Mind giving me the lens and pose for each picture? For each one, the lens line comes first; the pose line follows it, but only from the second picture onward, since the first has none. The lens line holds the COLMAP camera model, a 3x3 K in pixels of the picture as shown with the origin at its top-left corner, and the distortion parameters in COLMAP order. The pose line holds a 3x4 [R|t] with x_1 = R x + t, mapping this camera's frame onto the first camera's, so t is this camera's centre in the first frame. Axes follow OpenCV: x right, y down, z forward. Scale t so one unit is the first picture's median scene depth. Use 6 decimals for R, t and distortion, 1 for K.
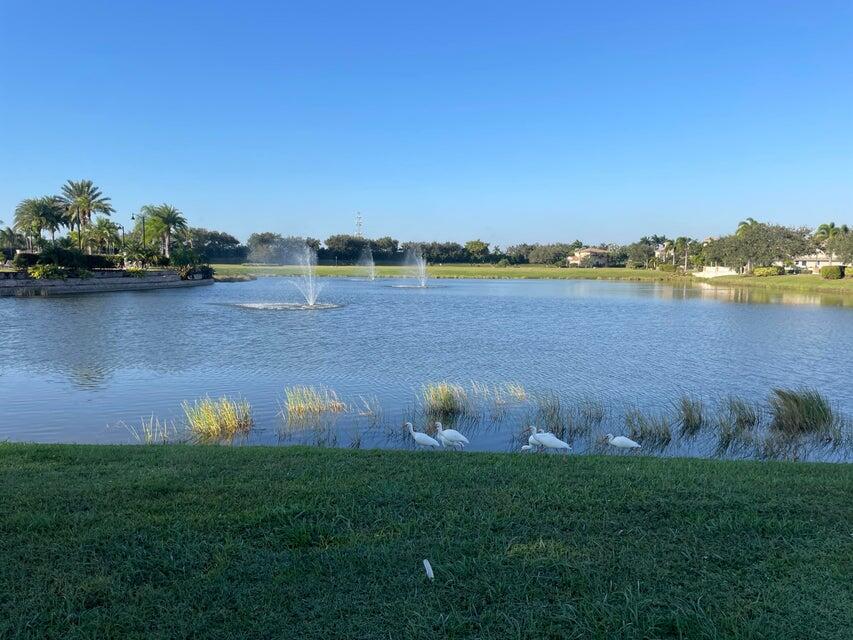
lens RADIAL K [[656.0, 0, 426.5], [0, 656.0, 322.0], [0, 0, 1]] dist [0.007536, -0.006290]
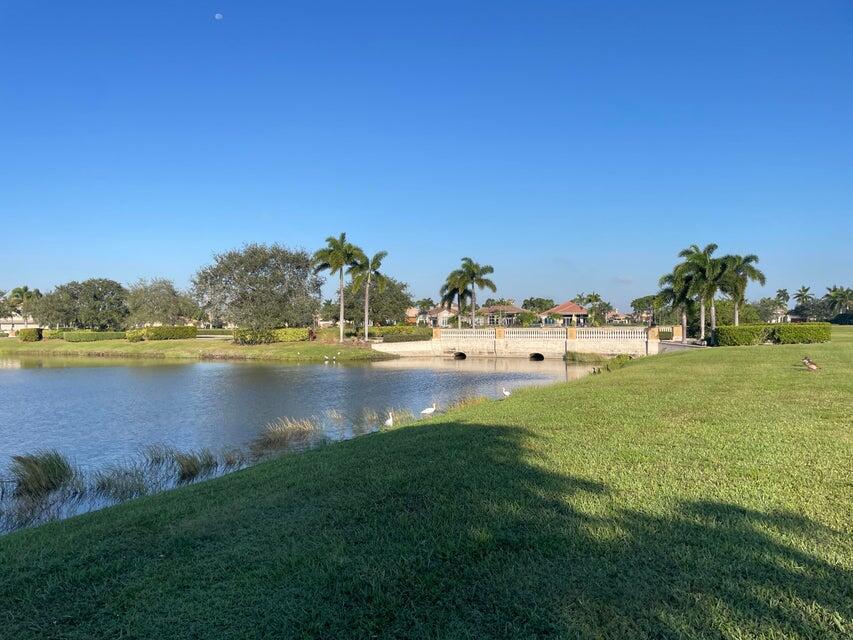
lens RADIAL K [[656.0, 0, 425.4], [0, 656.0, 321.2], [0, 0, 1]] dist [0.007536, -0.006290]
pose [[0.446273, -0.003148, 0.894891, -0.351994], [0.089068, 0.995185, -0.040916, -0.009137], [-0.890453, 0.097966, 0.444405, 0.021351]]
